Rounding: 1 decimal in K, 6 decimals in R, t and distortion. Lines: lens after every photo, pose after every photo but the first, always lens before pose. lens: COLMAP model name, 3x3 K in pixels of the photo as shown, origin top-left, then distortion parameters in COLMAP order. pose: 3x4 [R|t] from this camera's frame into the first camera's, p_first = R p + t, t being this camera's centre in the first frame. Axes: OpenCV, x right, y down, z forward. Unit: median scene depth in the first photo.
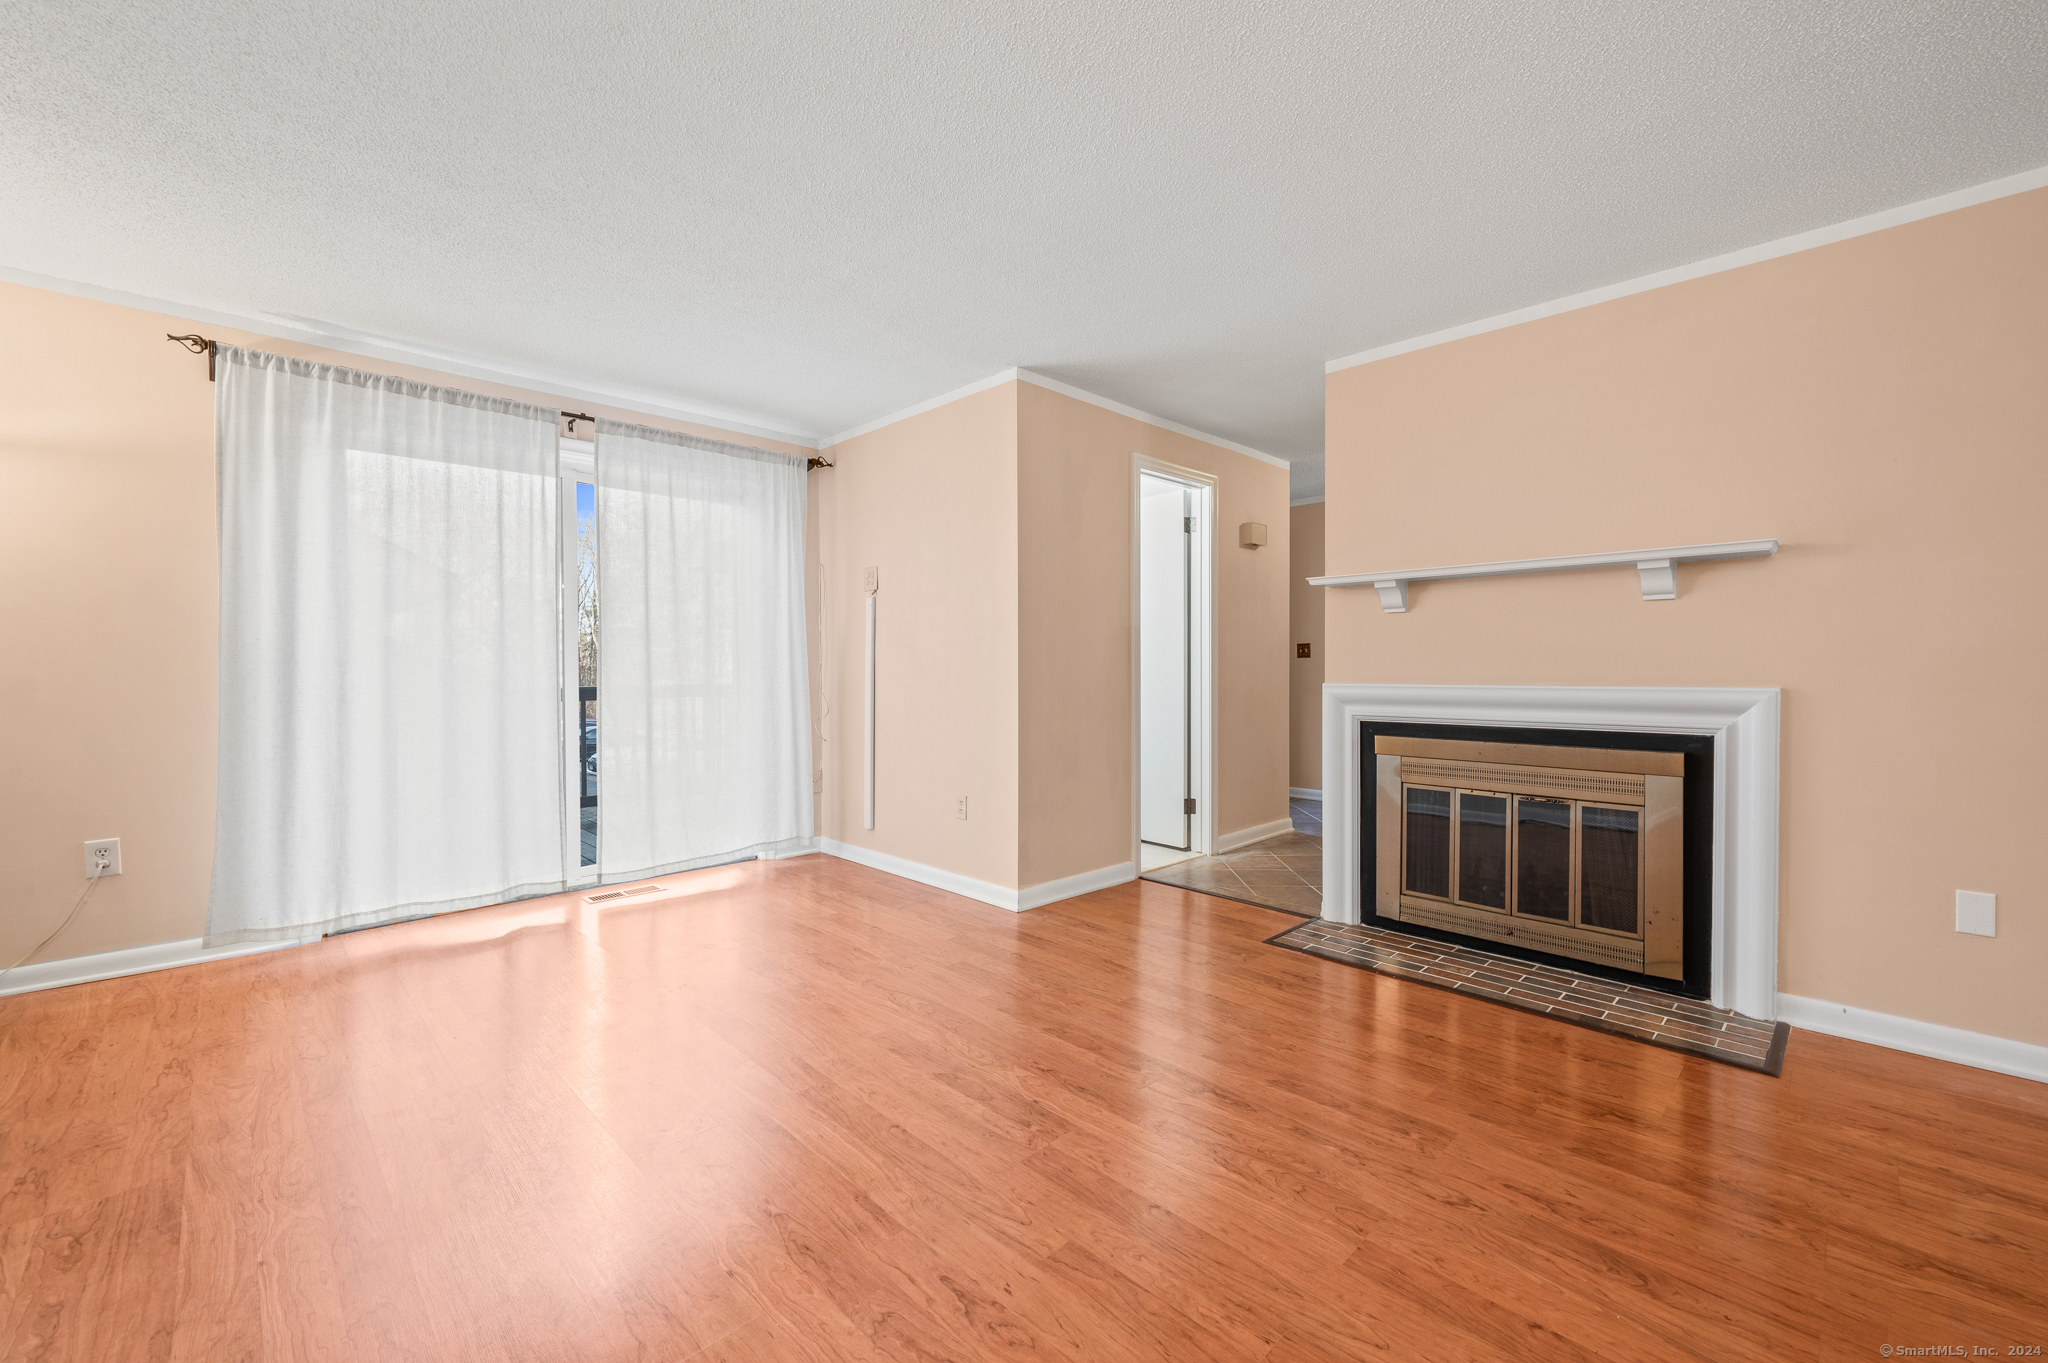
lens RADIAL K [[830.2, 0, 1029.4], [0, 830.2, 676.8], [0, 0, 1]] dist [-0.008642, 0.000353]
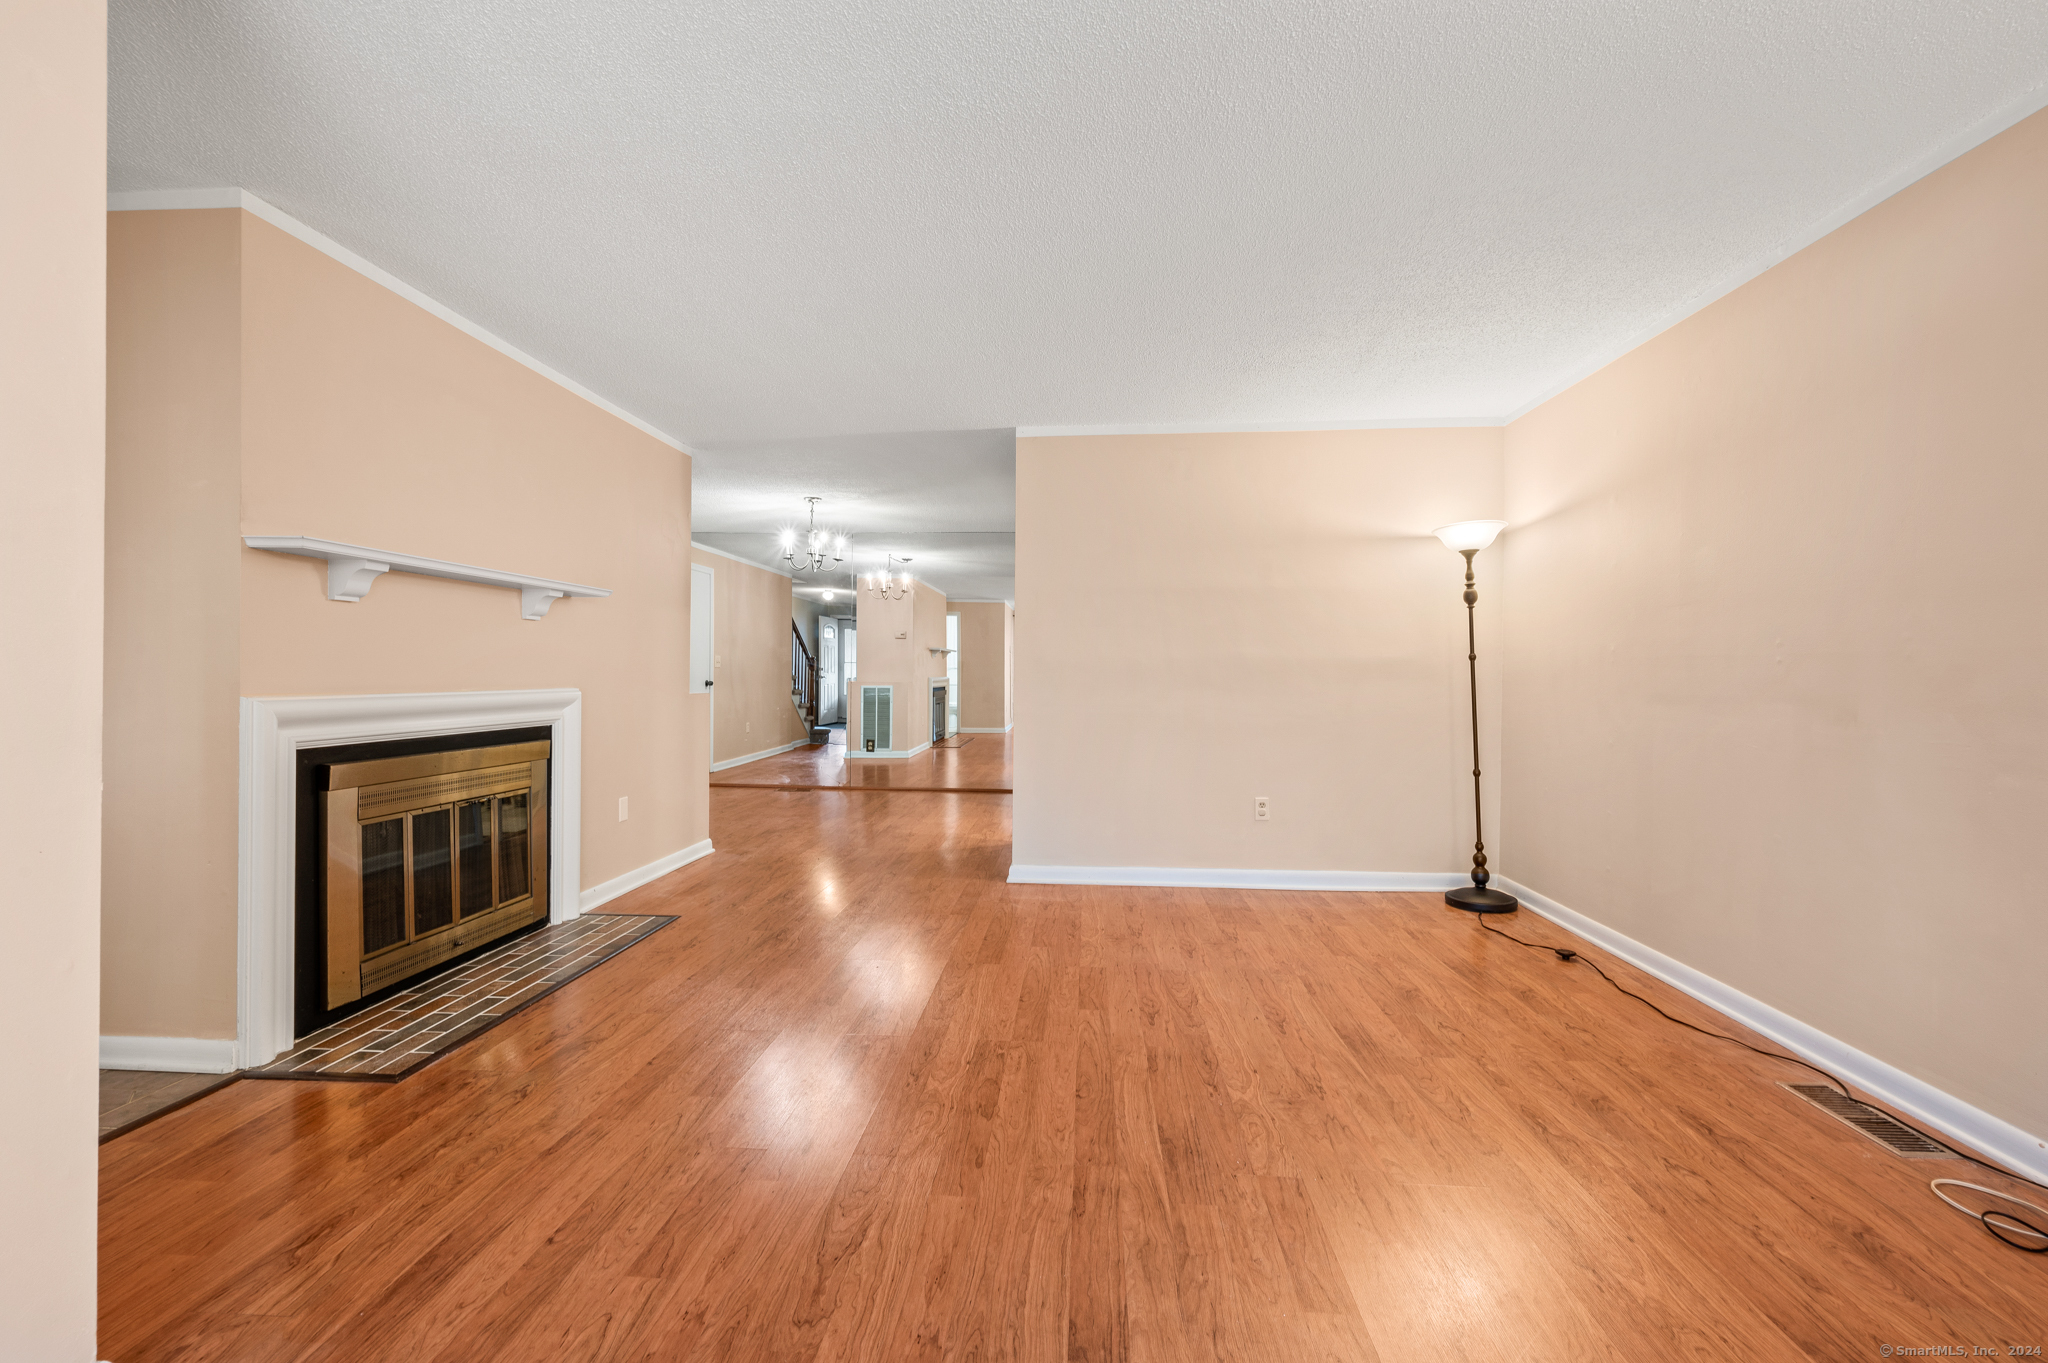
lens RADIAL K [[830.2, 0, 1029.5], [0, 830.2, 678.1], [0, 0, 1]] dist [-0.008642, 0.000353]
pose [[-0.666827, -0.007895, 0.745171, -0.631556], [-0.001180, 0.999954, 0.009538, -0.017021], [-0.745212, 0.005481, -0.666806, 1.202711]]
